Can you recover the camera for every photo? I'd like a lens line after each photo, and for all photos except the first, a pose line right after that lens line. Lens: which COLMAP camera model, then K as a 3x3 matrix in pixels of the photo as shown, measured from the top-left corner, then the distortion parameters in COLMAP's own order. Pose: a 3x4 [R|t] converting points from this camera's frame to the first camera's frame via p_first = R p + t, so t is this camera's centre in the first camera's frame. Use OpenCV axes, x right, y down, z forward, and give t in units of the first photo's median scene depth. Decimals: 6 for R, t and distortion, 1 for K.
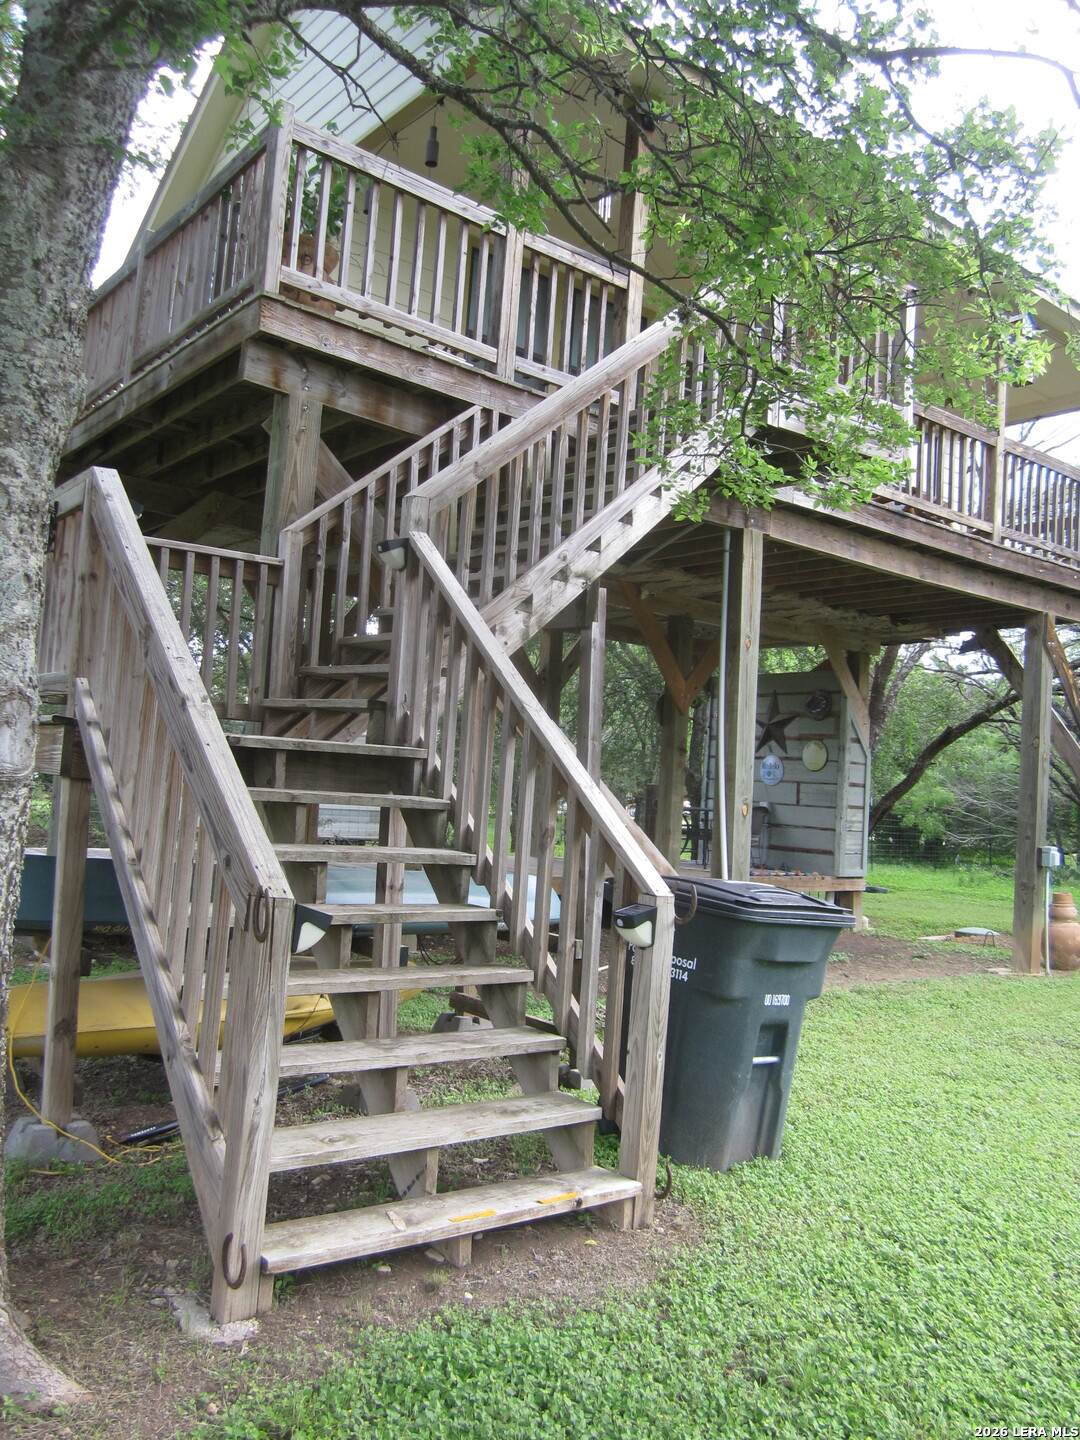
lens RADIAL K [[1171.7, 0, 540.0], [0, 1171.7, 720.0], [0, 0, 1]] dist [-0.096164, -0.000958]
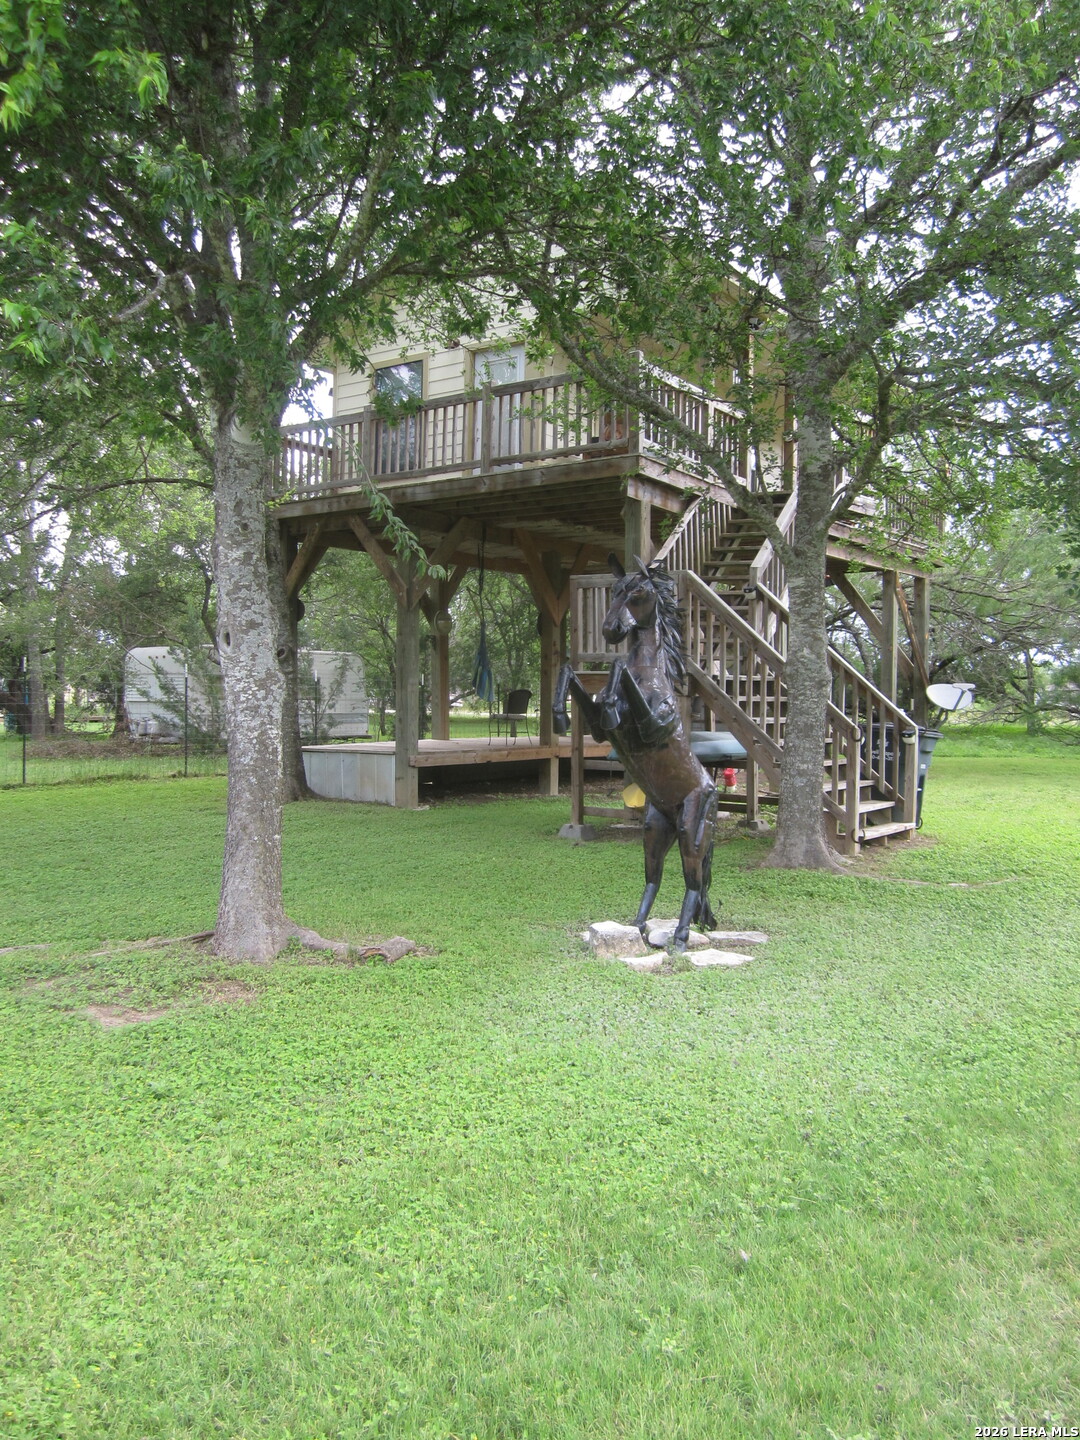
lens RADIAL K [[1181.9, 0, 540.0], [0, 1181.9, 720.0], [0, 0, 1]] dist [-0.057682, 0.008124]
pose [[0.953274, -0.064688, 0.295100, -1.059877], [0.035118, 0.993912, 0.104428, -0.128122], [-0.300058, -0.089185, 0.949743, -0.968709]]
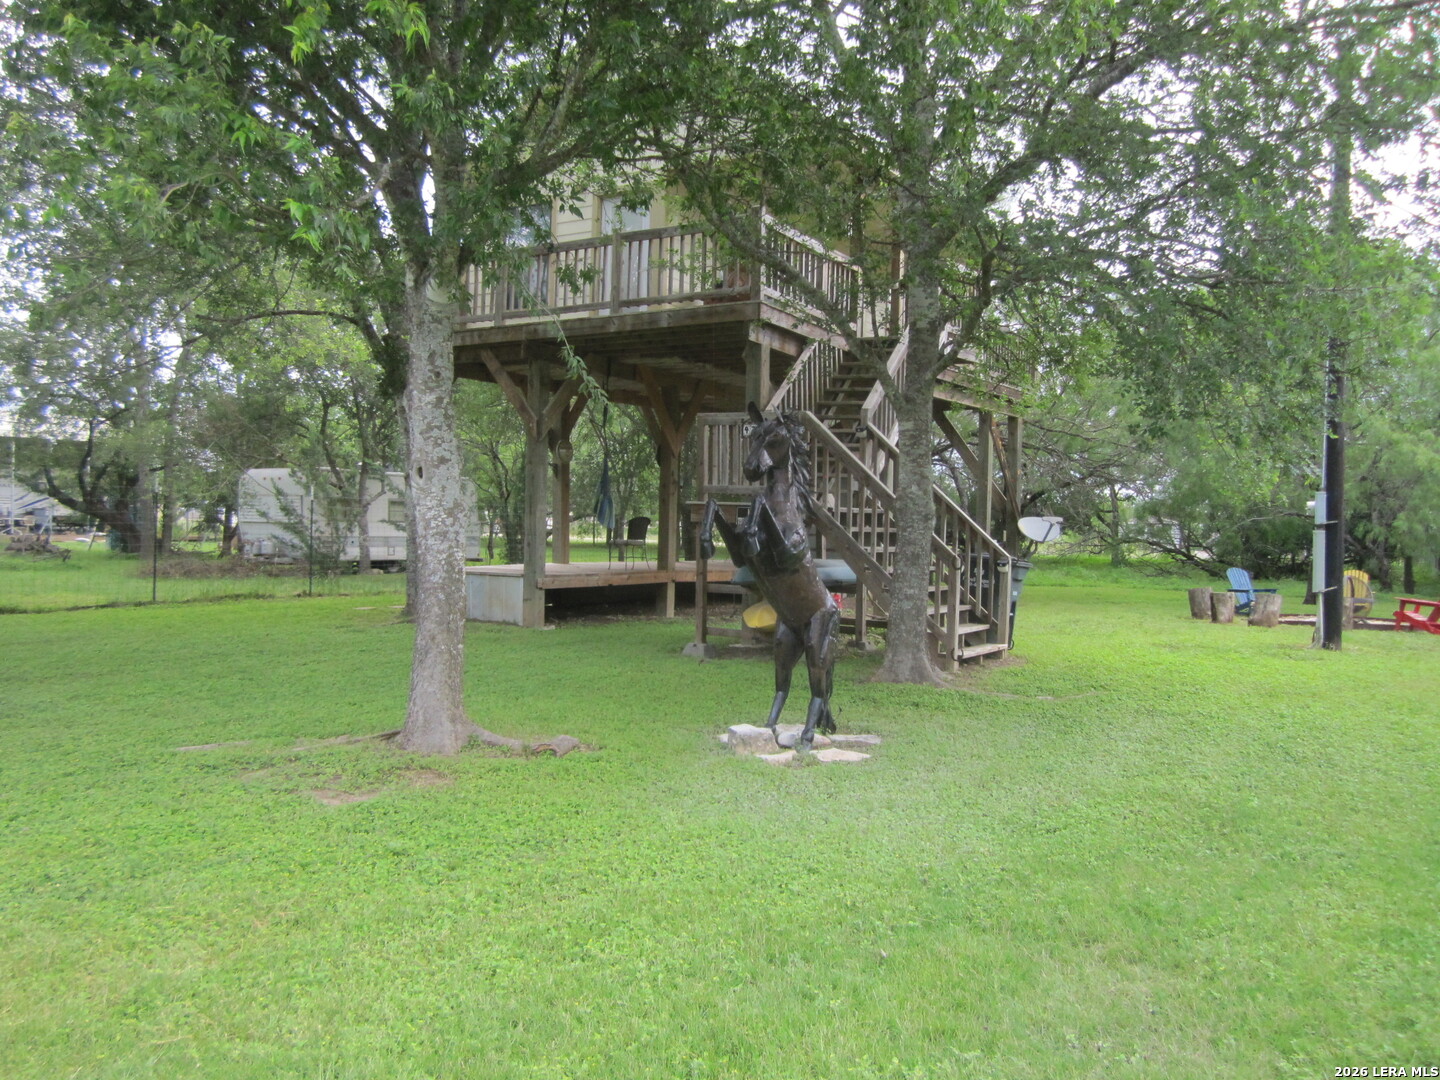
lens RADIAL K [[1171.7, 0, 720.0], [0, 1171.7, 540.0], [0, 0, 1]] dist [-0.096164, -0.000958]
pose [[0.931769, -0.050207, 0.359562, -1.144234], [0.014565, 0.994764, 0.101159, -0.144700], [-0.362759, -0.089020, 0.927622, -1.081384]]
